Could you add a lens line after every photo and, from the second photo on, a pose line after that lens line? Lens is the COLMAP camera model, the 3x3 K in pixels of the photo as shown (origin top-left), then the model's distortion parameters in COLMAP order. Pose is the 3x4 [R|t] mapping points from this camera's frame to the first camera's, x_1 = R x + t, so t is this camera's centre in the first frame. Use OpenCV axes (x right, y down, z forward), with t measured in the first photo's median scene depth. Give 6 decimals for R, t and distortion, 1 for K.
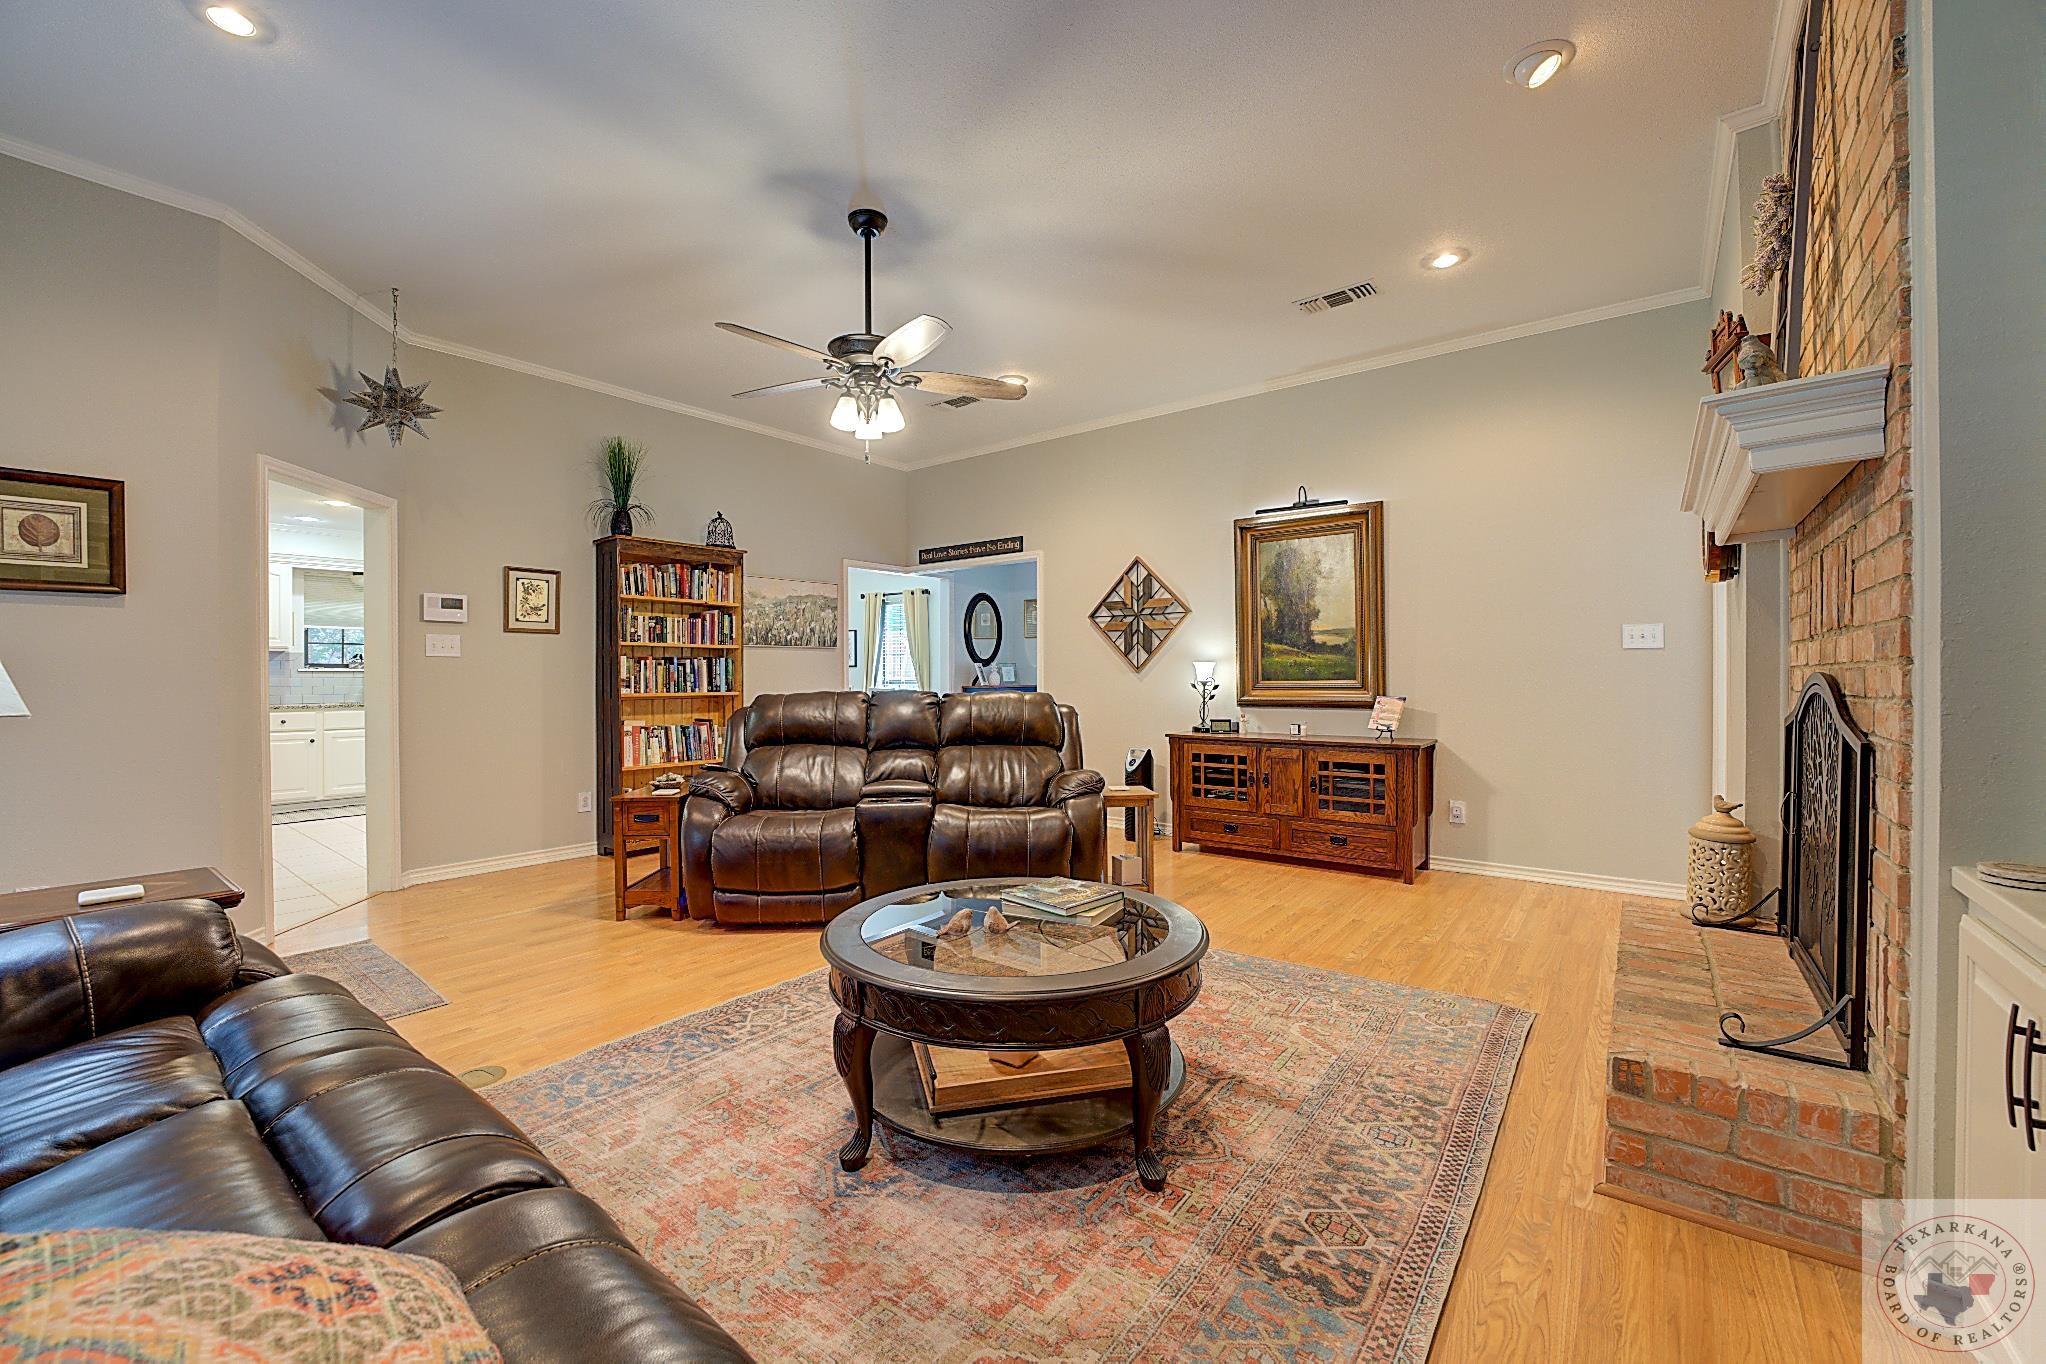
lens RADIAL K [[820.8, 0, 1015.8], [0, 820.8, 679.5], [0, 0, 1]] dist [-0.028264, 0.001669]
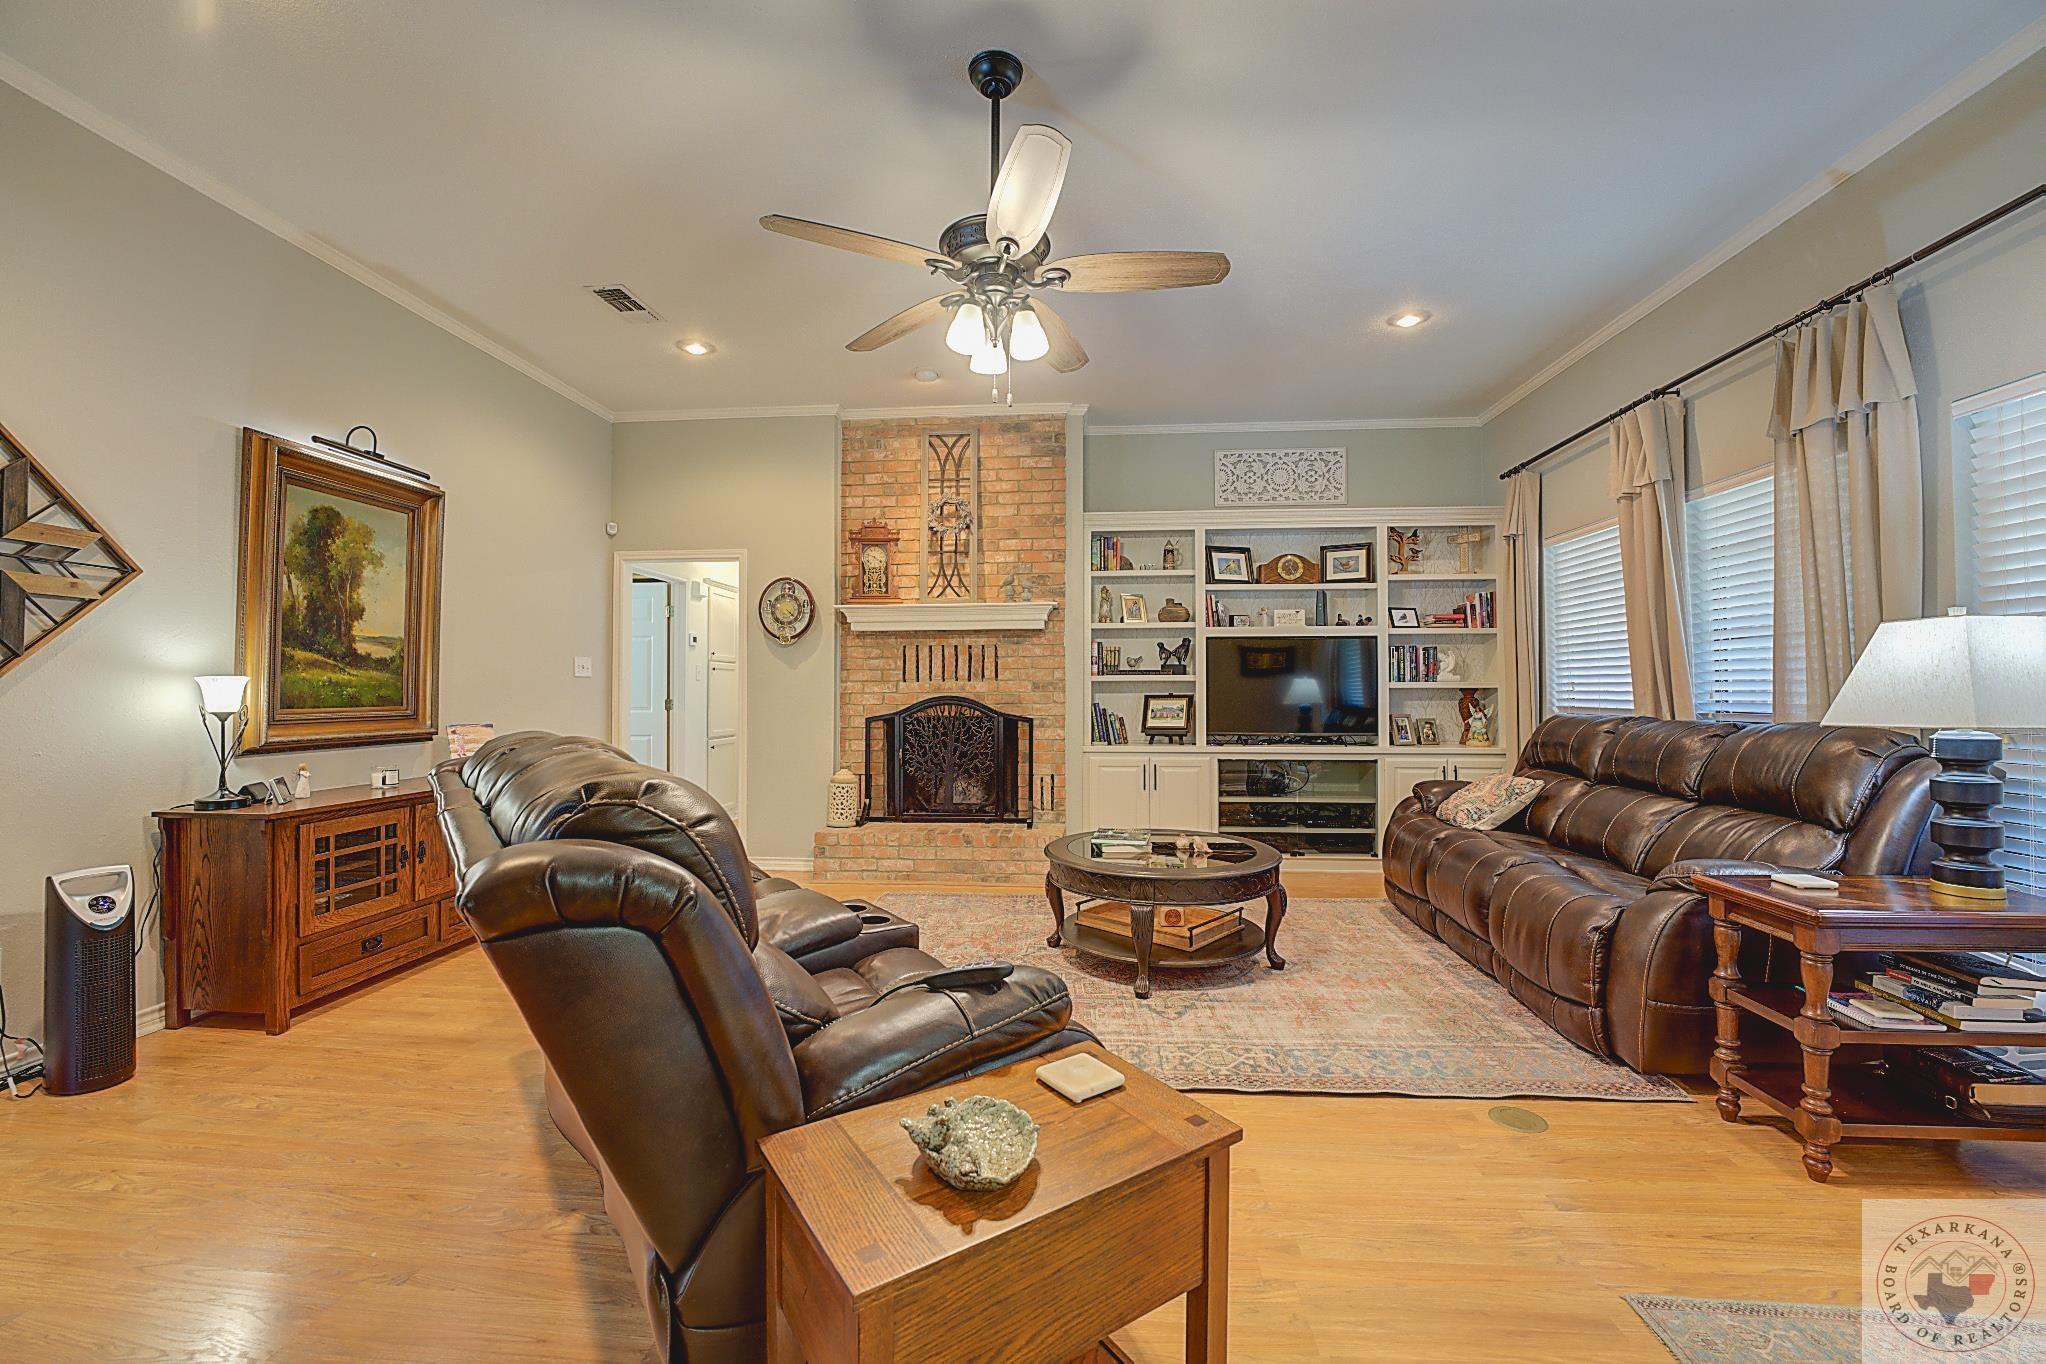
lens RADIAL K [[820.8, 0, 1017.0], [0, 820.8, 677.9], [0, 0, 1]] dist [-0.028264, 0.001669]
pose [[-0.544256, 0.018481, 0.838715, -0.515860], [0.009273, 0.999829, -0.016014, -0.007868], [-0.838868, -0.000938, -0.544334, 0.900884]]
